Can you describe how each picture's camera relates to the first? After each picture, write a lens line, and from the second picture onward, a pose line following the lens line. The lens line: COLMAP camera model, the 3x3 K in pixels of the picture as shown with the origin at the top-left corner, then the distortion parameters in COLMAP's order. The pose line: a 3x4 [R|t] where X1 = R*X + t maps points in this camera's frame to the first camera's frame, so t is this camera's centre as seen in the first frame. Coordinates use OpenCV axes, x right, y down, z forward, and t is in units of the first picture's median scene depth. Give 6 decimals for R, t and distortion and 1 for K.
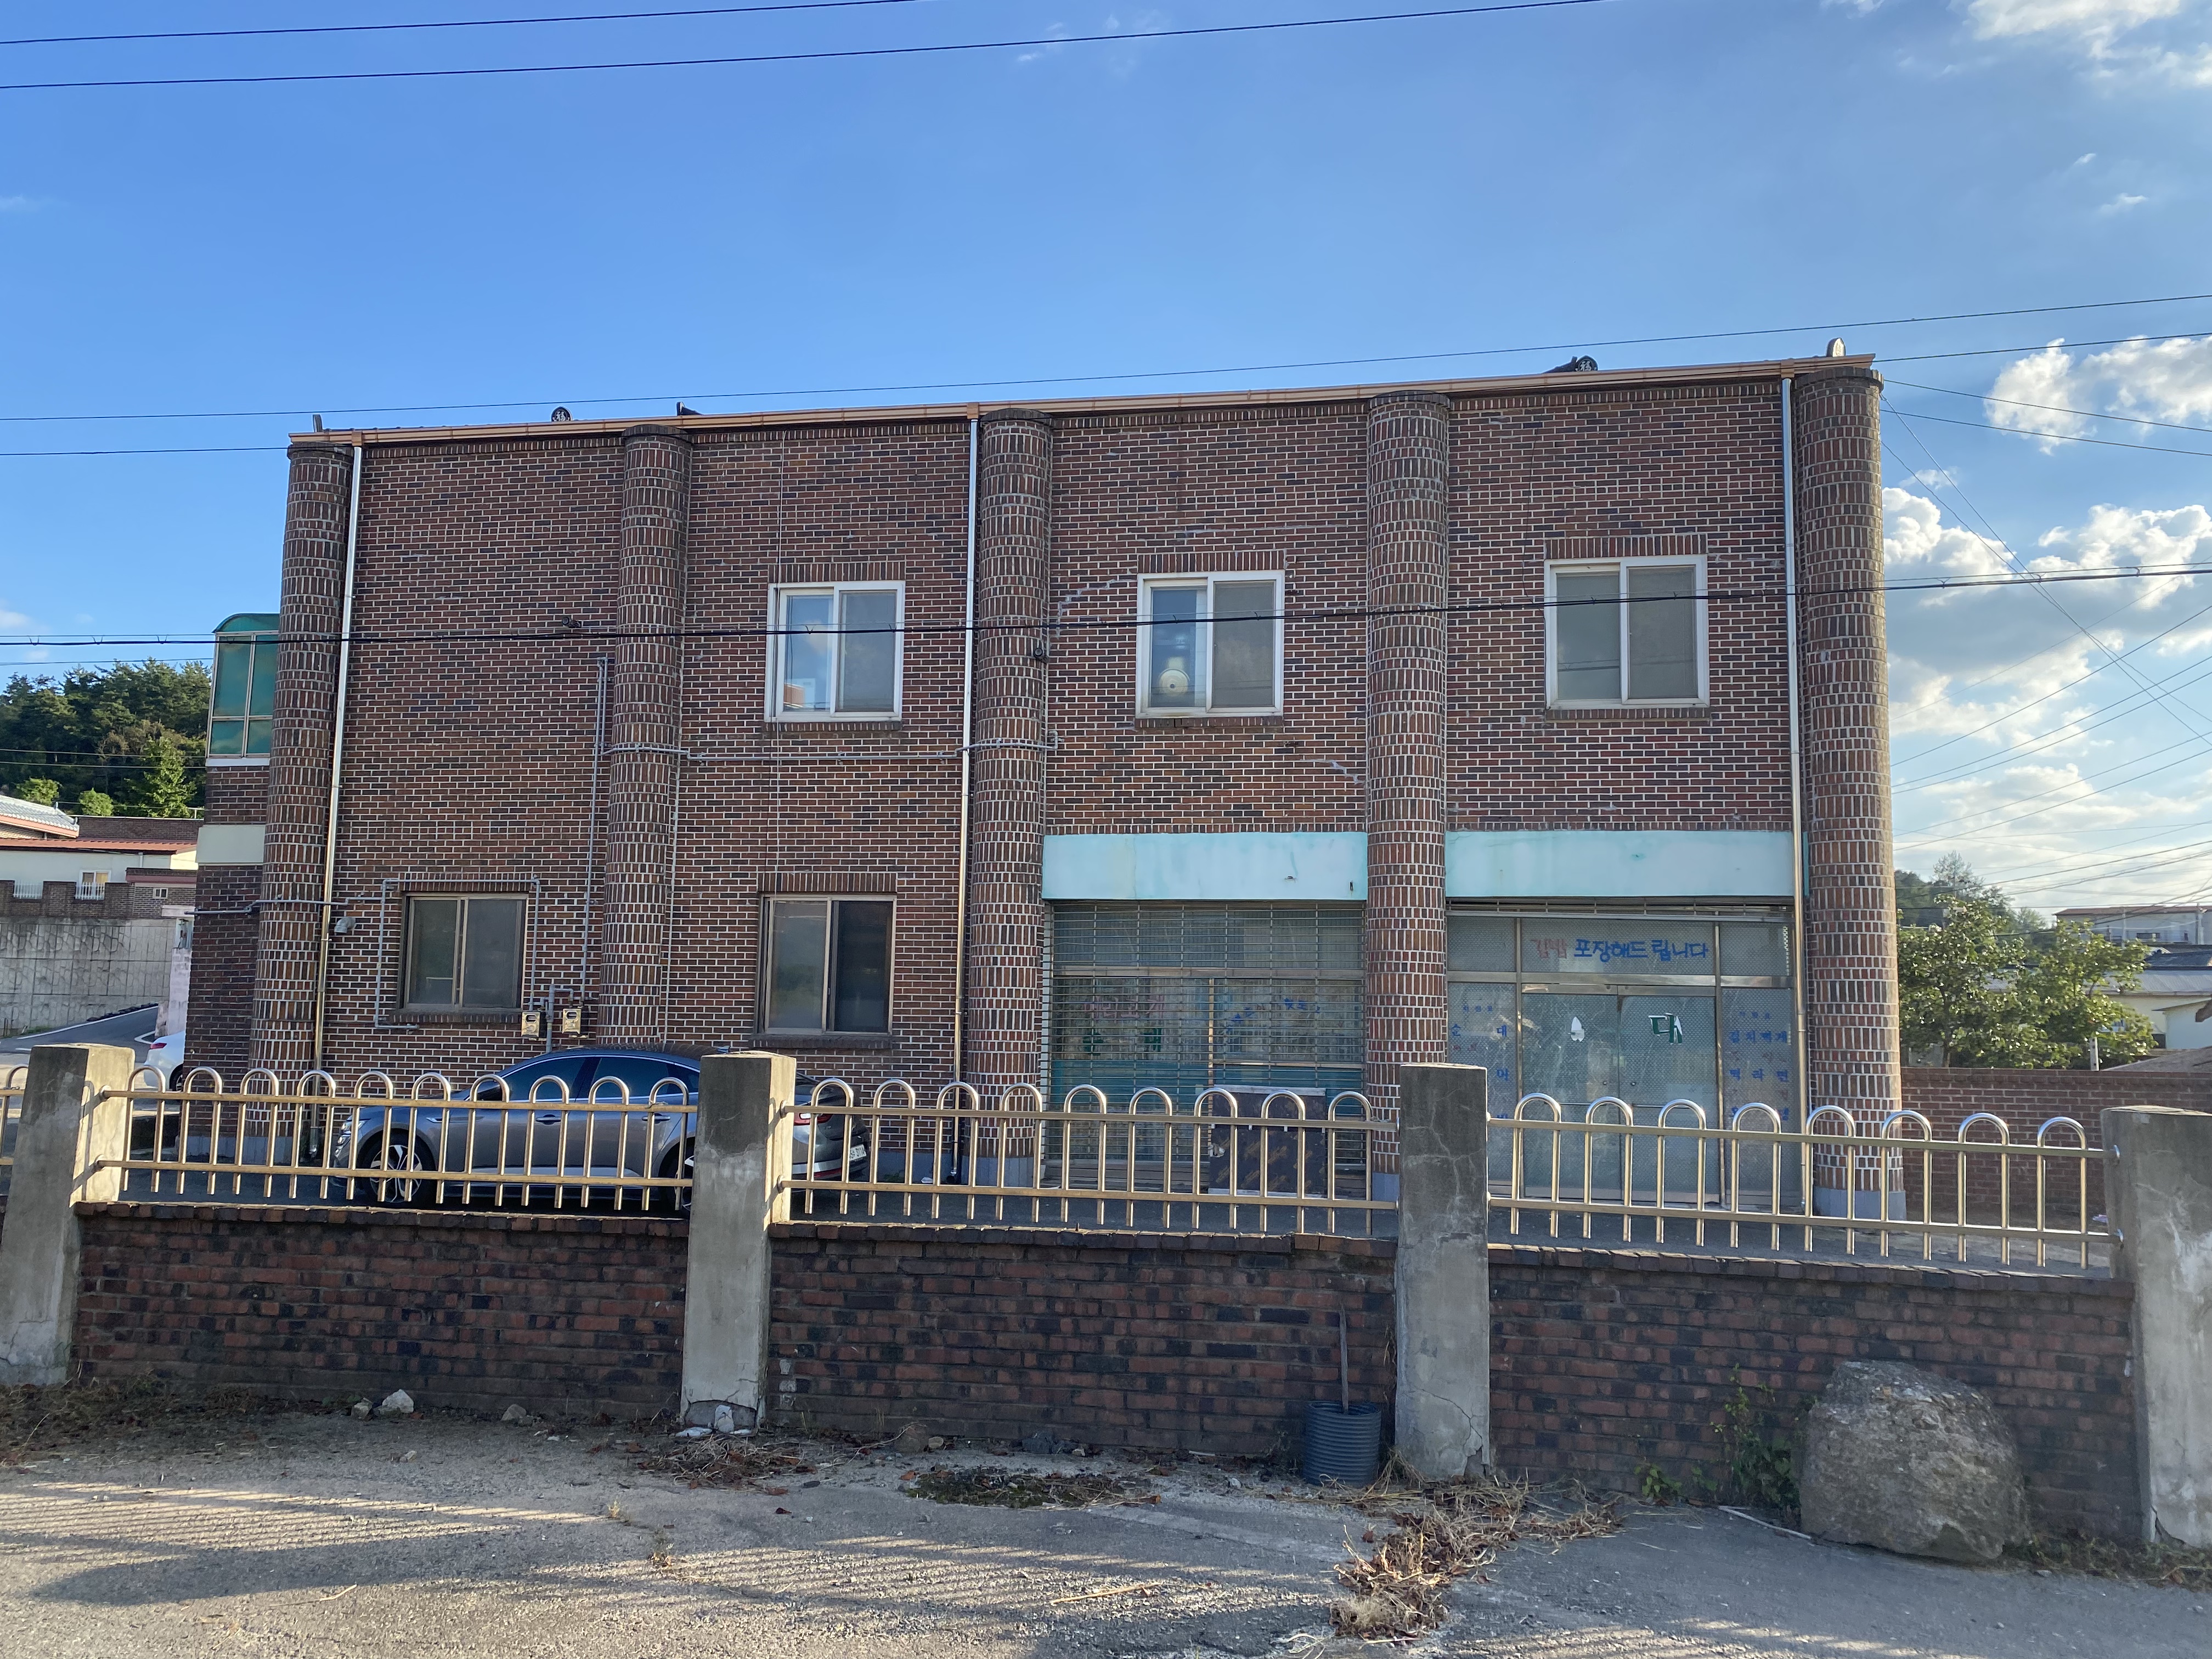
lens RADIAL K [[1689.9, 0, 1106.0], [0, 1689.9, 829.5], [0, 0, 1]] dist [0.065643, 0.000670]
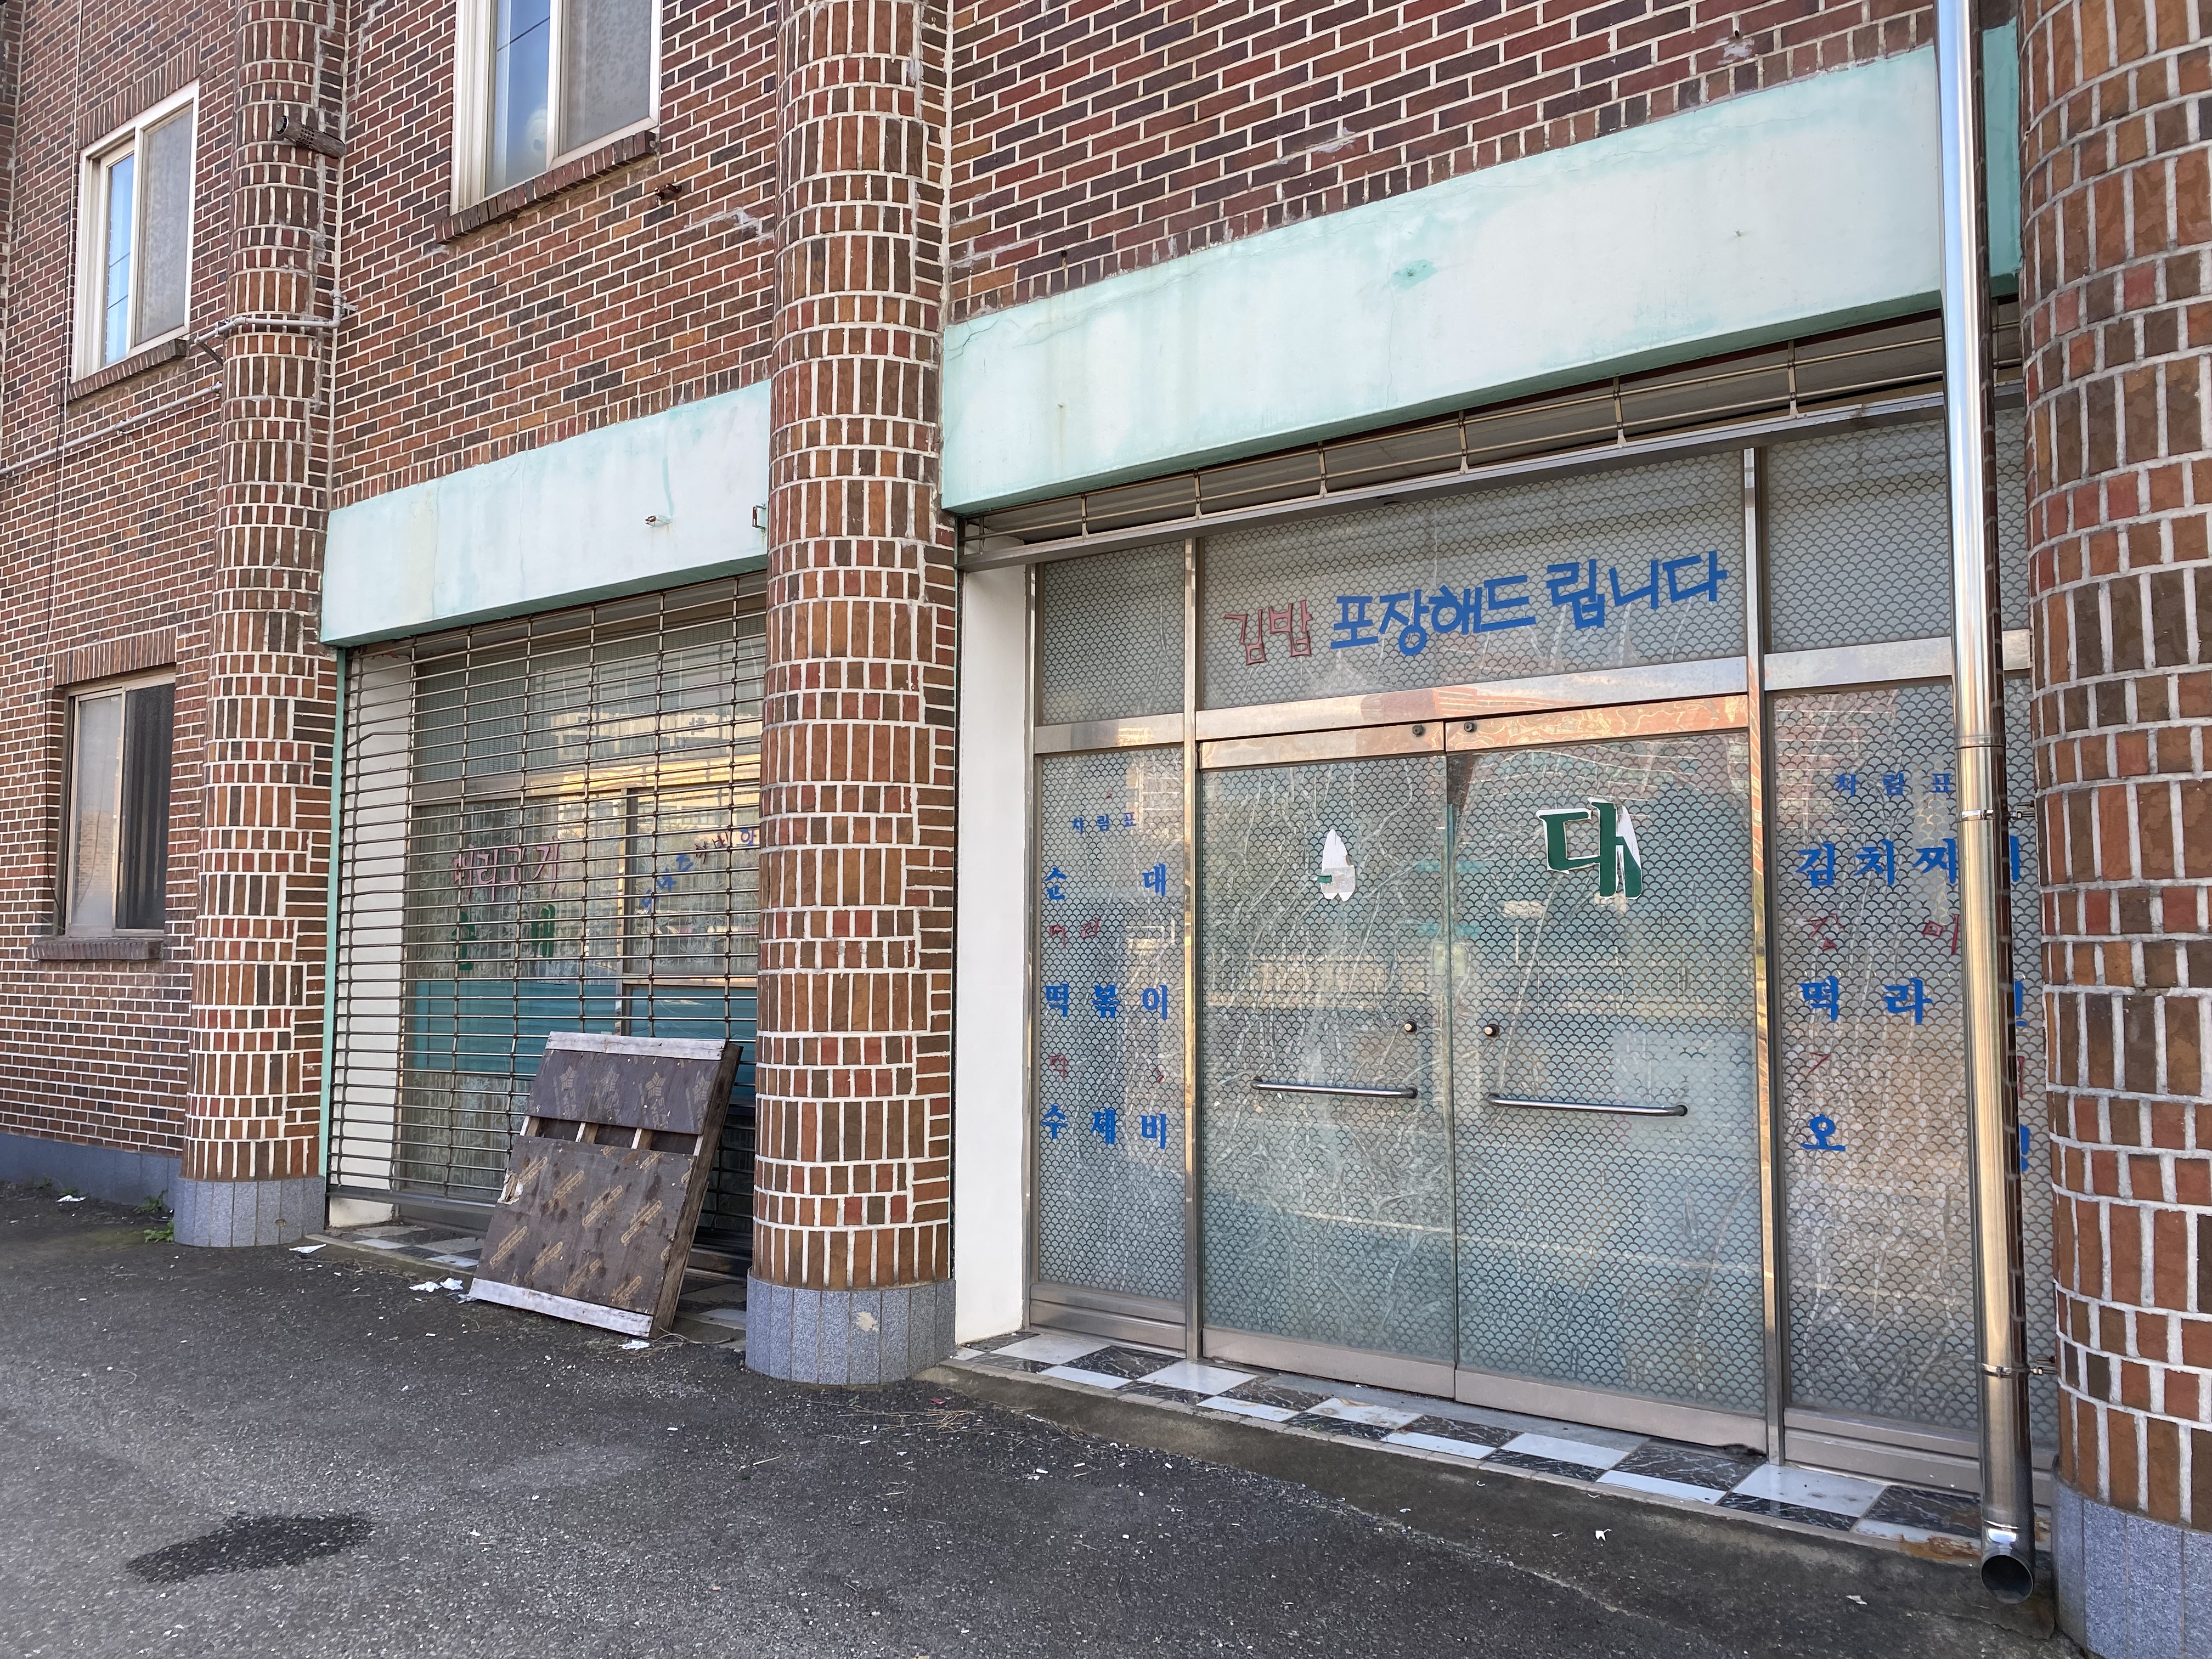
lens RADIAL K [[1682.2, 0, 1072.4], [0, 1682.2, 801.0], [0, 0, 1]] dist [0.023712, -0.004478]
pose [[0.905768, -0.052550, -0.420503, 0.371642], [0.061914, 0.998044, 0.008638, 0.100121], [0.419226, -0.033860, 0.907250, 0.691710]]
